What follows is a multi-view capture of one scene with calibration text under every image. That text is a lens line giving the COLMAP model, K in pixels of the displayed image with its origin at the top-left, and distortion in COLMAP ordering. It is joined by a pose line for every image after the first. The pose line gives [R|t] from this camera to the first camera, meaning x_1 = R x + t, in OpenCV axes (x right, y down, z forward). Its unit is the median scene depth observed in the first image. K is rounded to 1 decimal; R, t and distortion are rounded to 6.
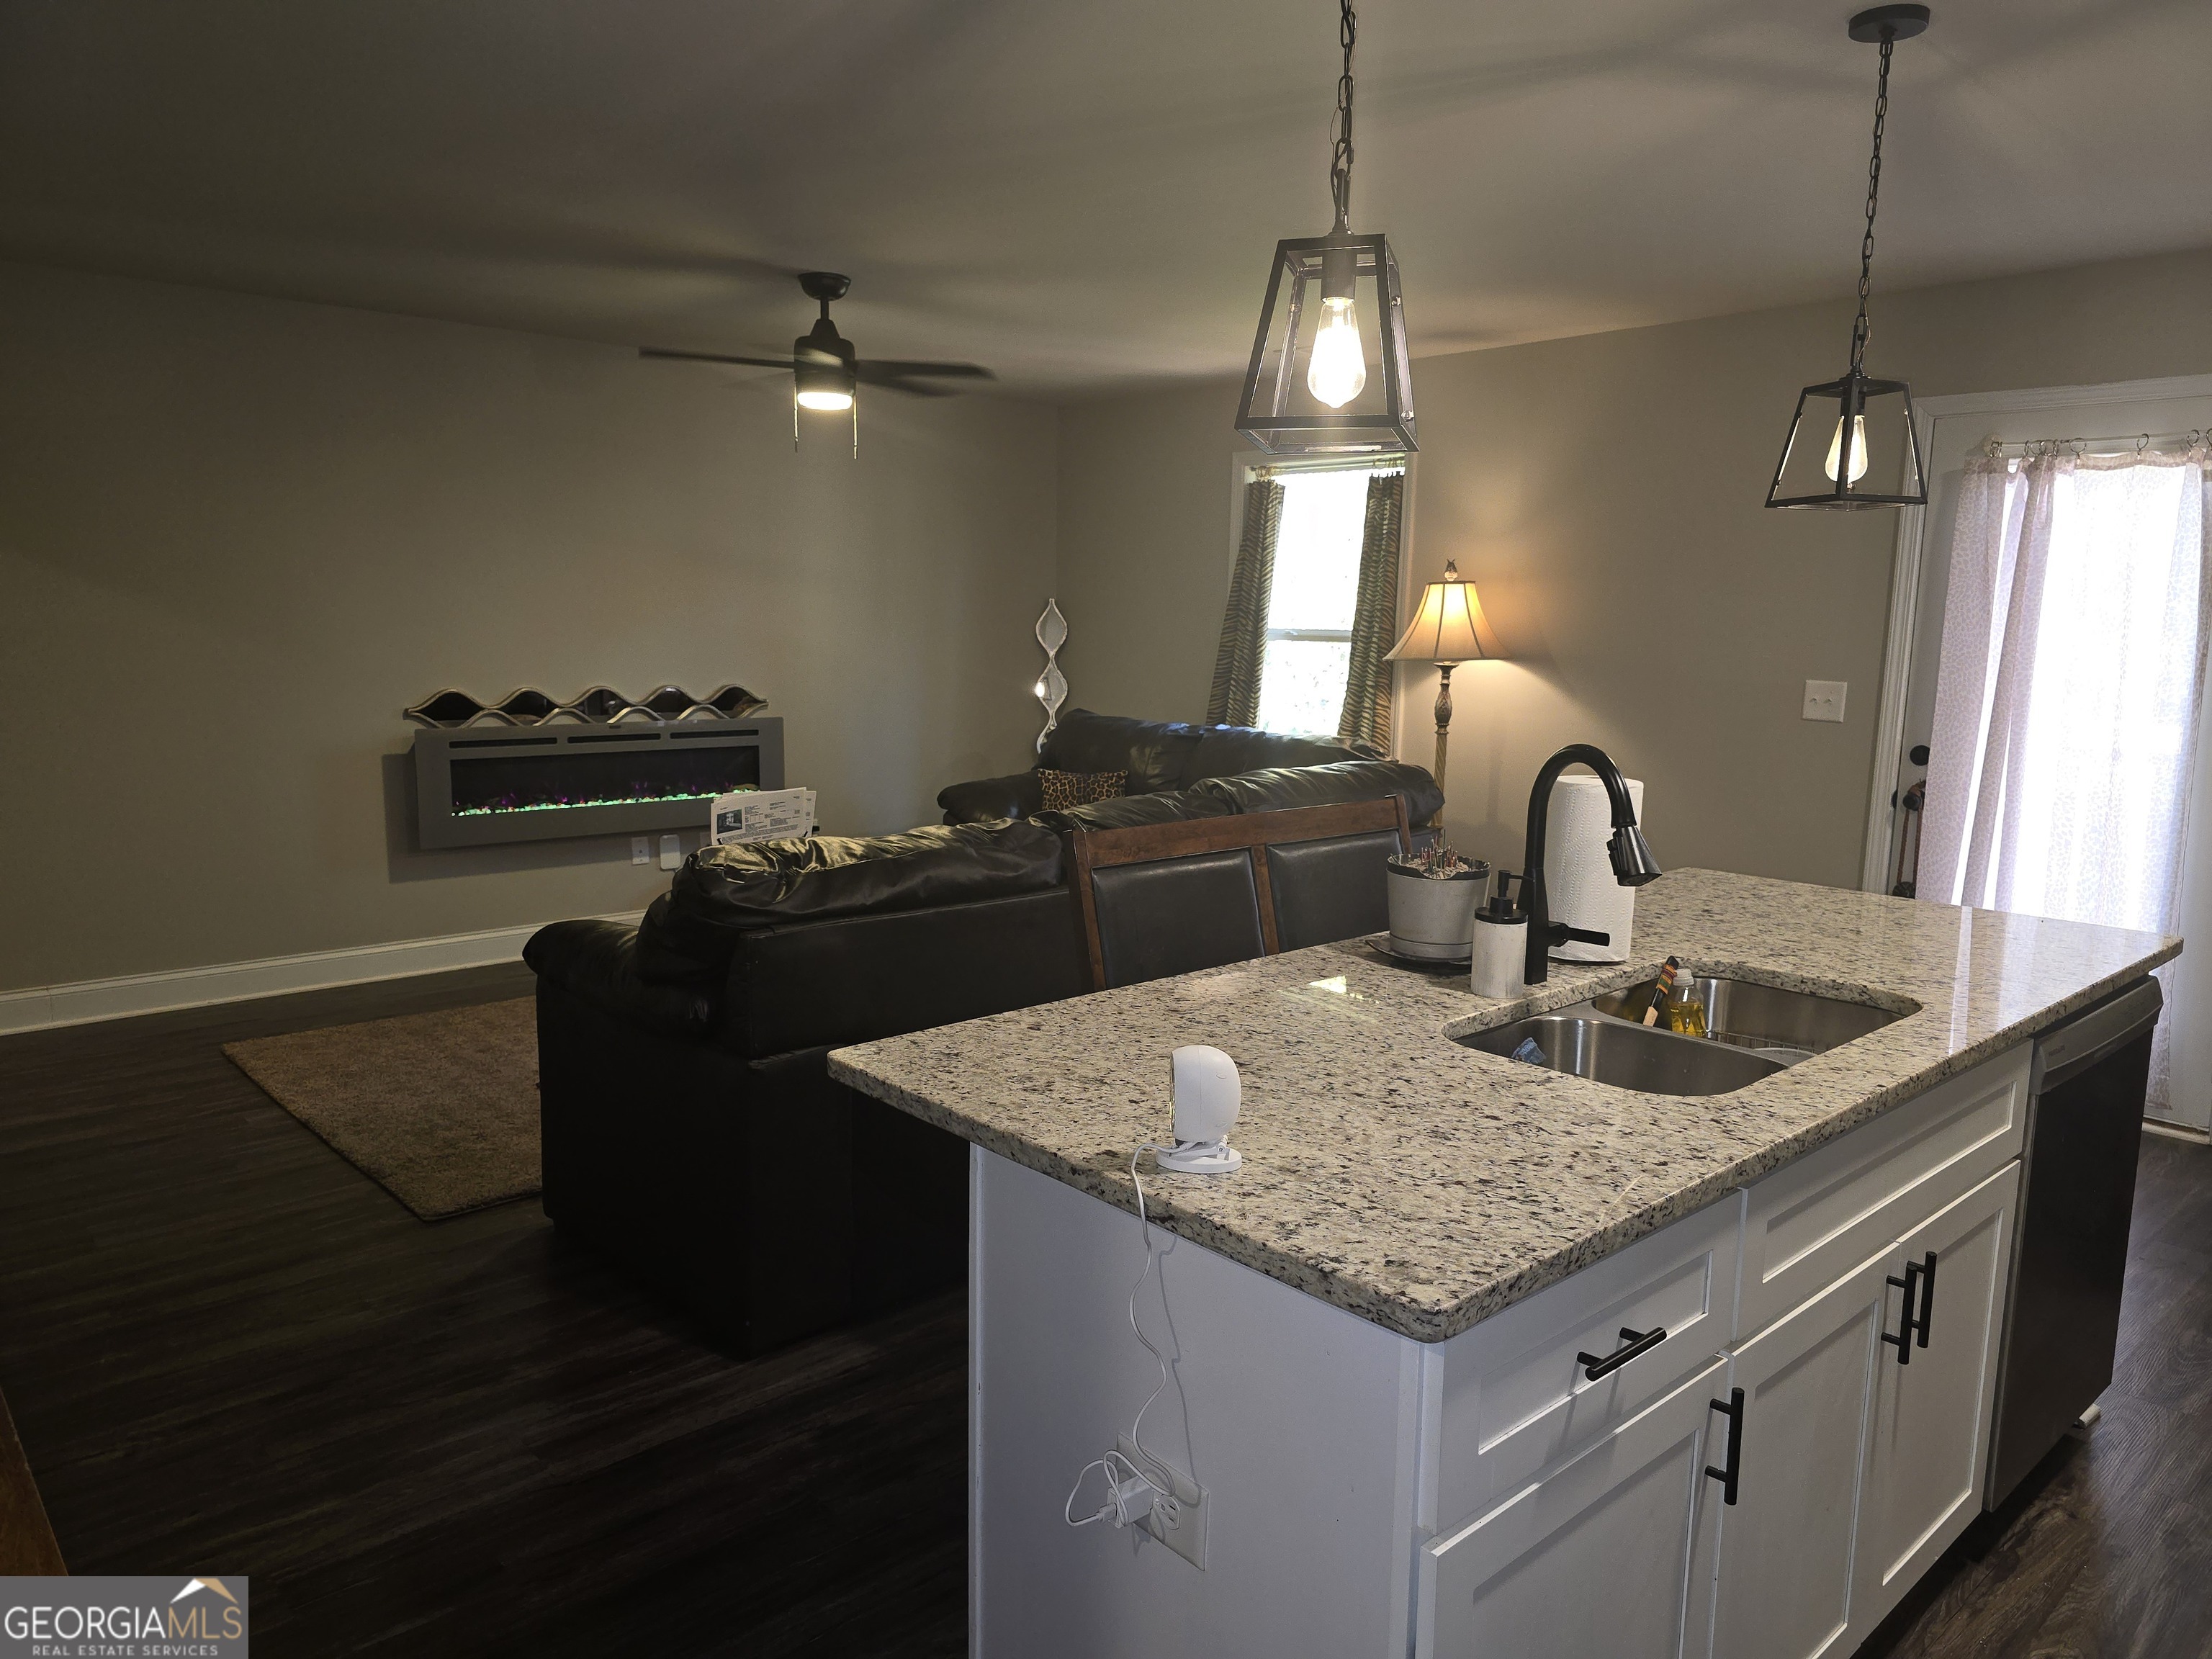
lens RADIAL K [[1499.0, 0, 1103.6], [0, 1499.0, 833.4], [0, 0, 1]] dist [-0.003461, 0.001267]
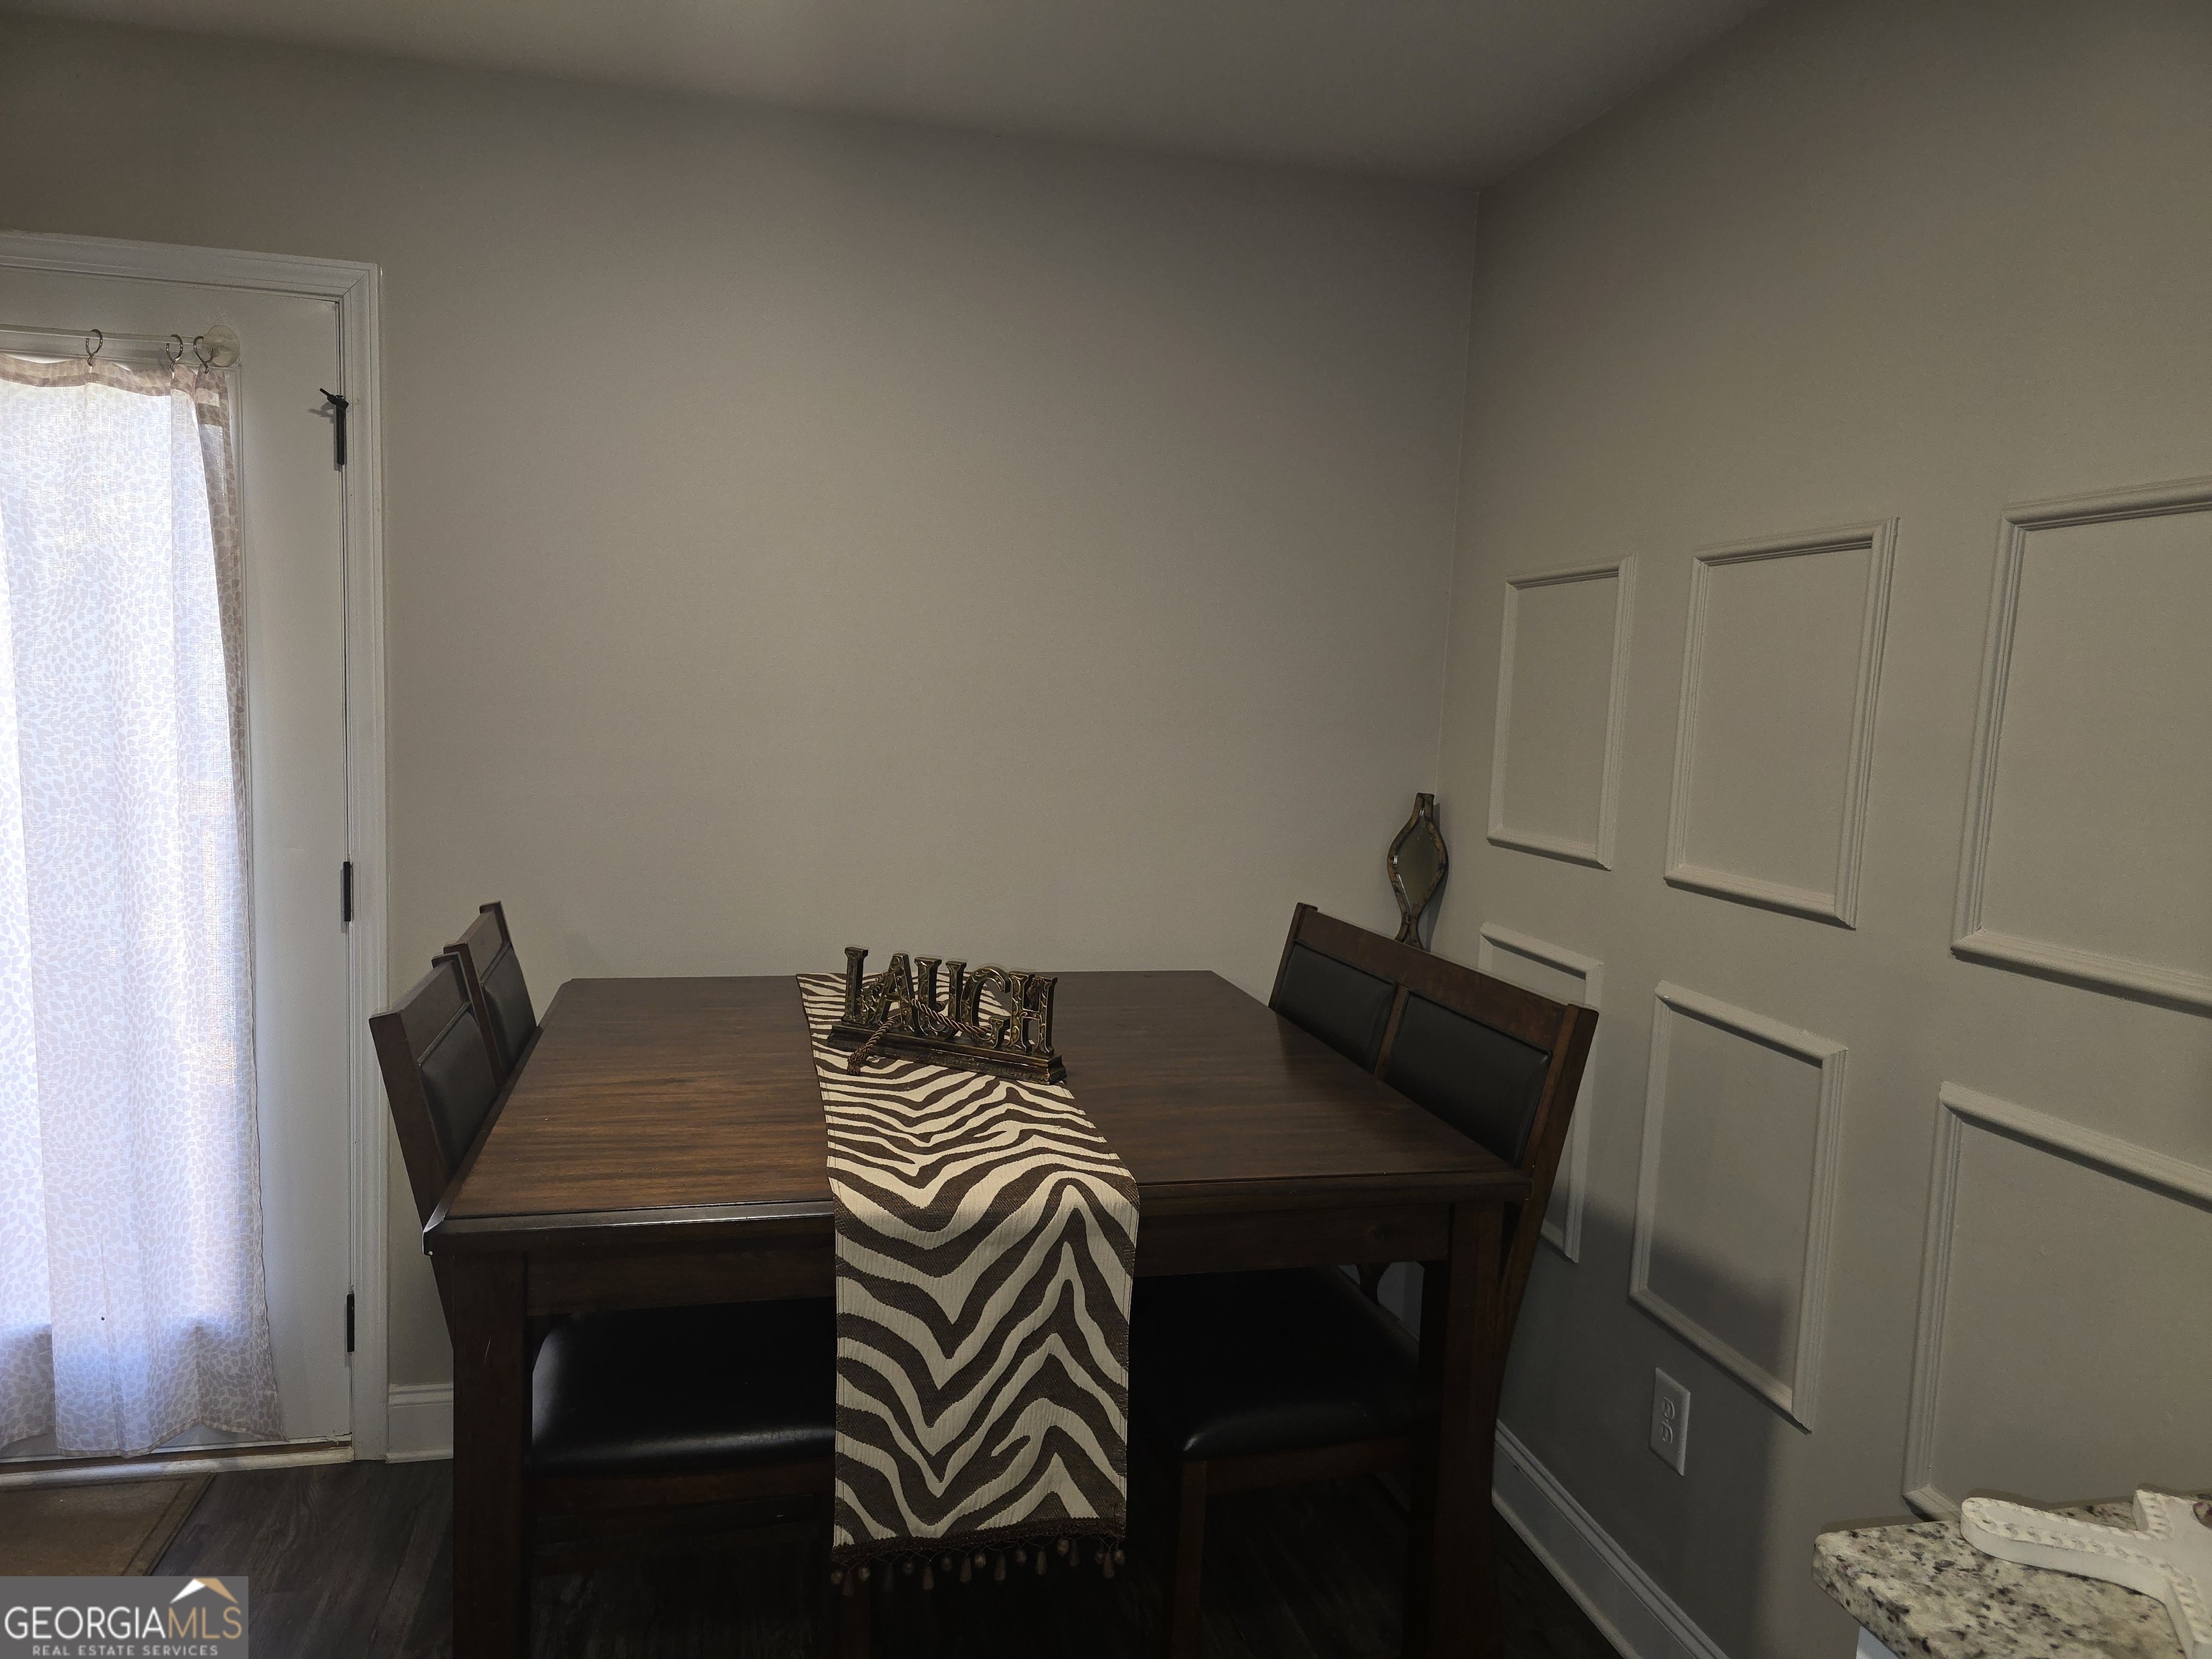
lens RADIAL K [[1499.0, 0, 1106.2], [0, 1499.0, 836.3], [0, 0, 1]] dist [-0.003461, 0.001267]
pose [[0.492918, -0.086371, 0.865778, 0.369305], [0.099073, 0.994160, 0.042772, -0.057716], [-0.864417, 0.064692, 0.498597, 0.384486]]
